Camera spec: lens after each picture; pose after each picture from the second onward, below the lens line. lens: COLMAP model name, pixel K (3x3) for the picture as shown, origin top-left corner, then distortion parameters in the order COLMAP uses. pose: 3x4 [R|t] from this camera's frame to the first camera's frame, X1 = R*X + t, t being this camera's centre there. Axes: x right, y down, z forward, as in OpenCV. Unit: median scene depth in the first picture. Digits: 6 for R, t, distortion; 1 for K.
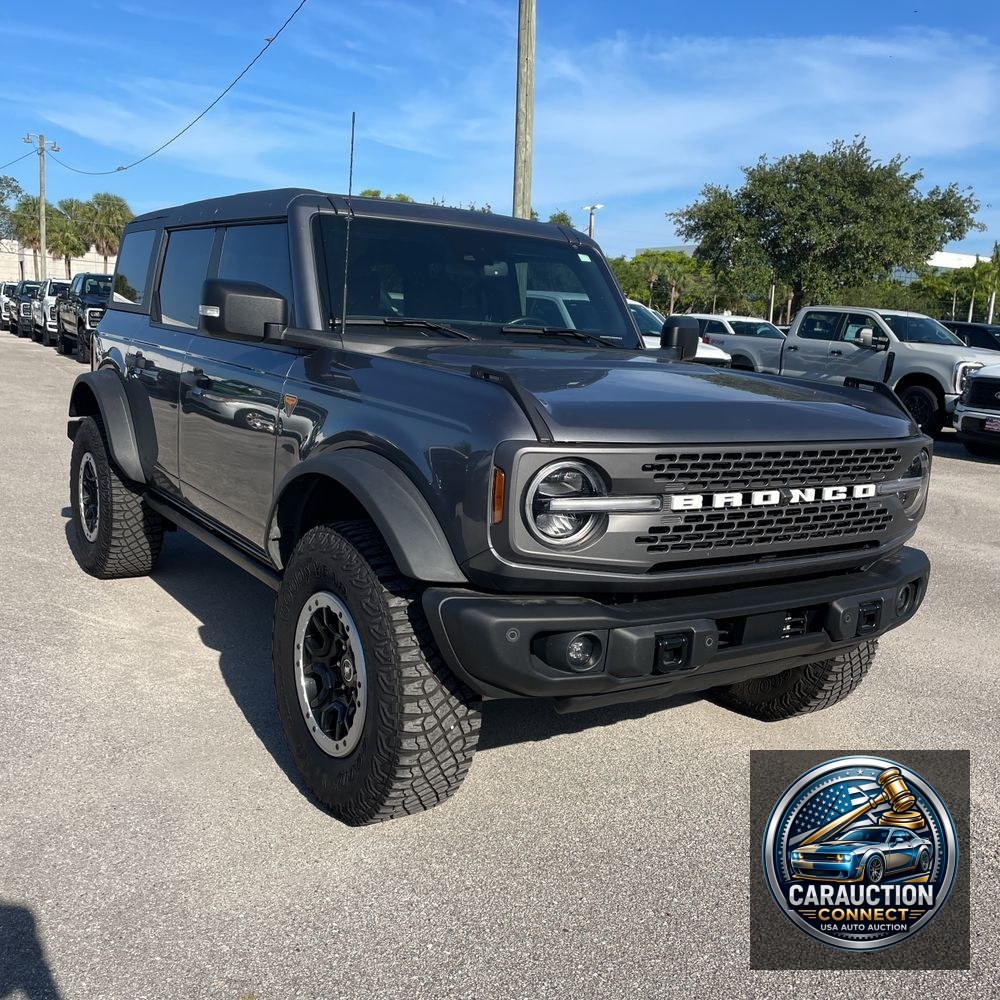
lens RADIAL K [[1021.3, 0, 499.2], [0, 1021.3, 483.2], [0, 0, 1]] dist [0.091075, -0.113004]
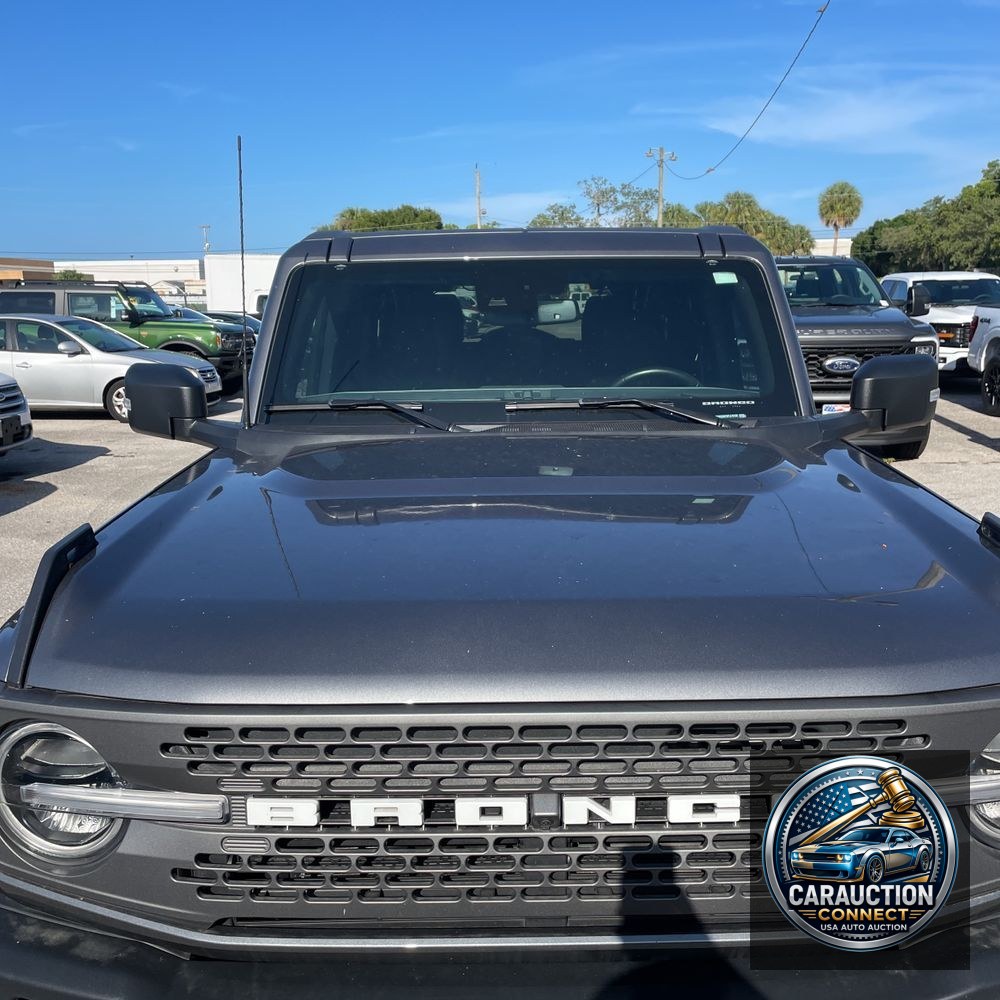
lens RADIAL K [[1015.5, 0, 500.0], [0, 1015.5, 500.0], [0, 0, 1]] dist [0.083577, -0.108047]
pose [[0.825842, 0.039074, -0.562546, 0.526054], [-0.022508, 0.999085, 0.036353, -0.152021], [0.563452, -0.017361, 0.825966, 0.583544]]
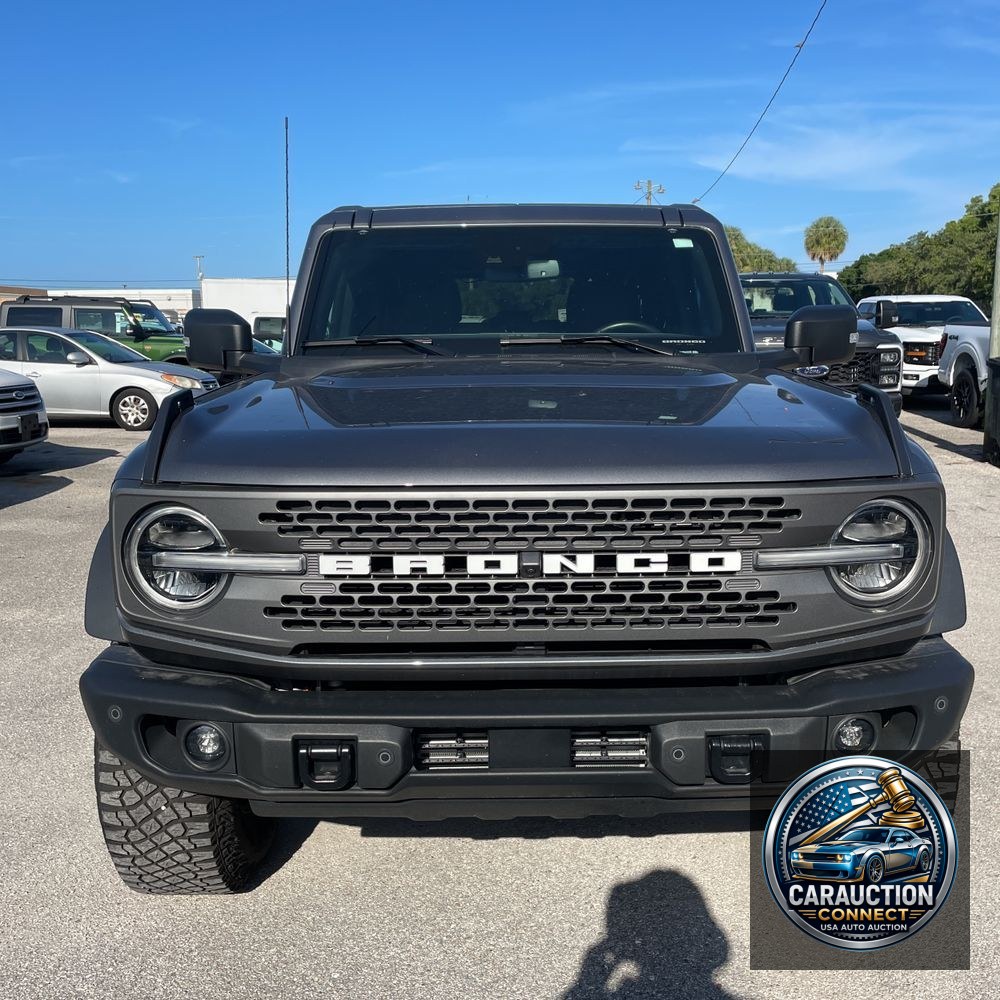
lens RADIAL K [[1015.5, 0, 500.0], [0, 1015.5, 500.0], [0, 0, 1]] dist [0.083577, -0.108047]
pose [[0.831109, 0.026108, -0.555496, 0.637842], [-0.027412, 0.999606, 0.005969, -0.033830], [0.555433, 0.010266, 0.831498, 0.413910]]
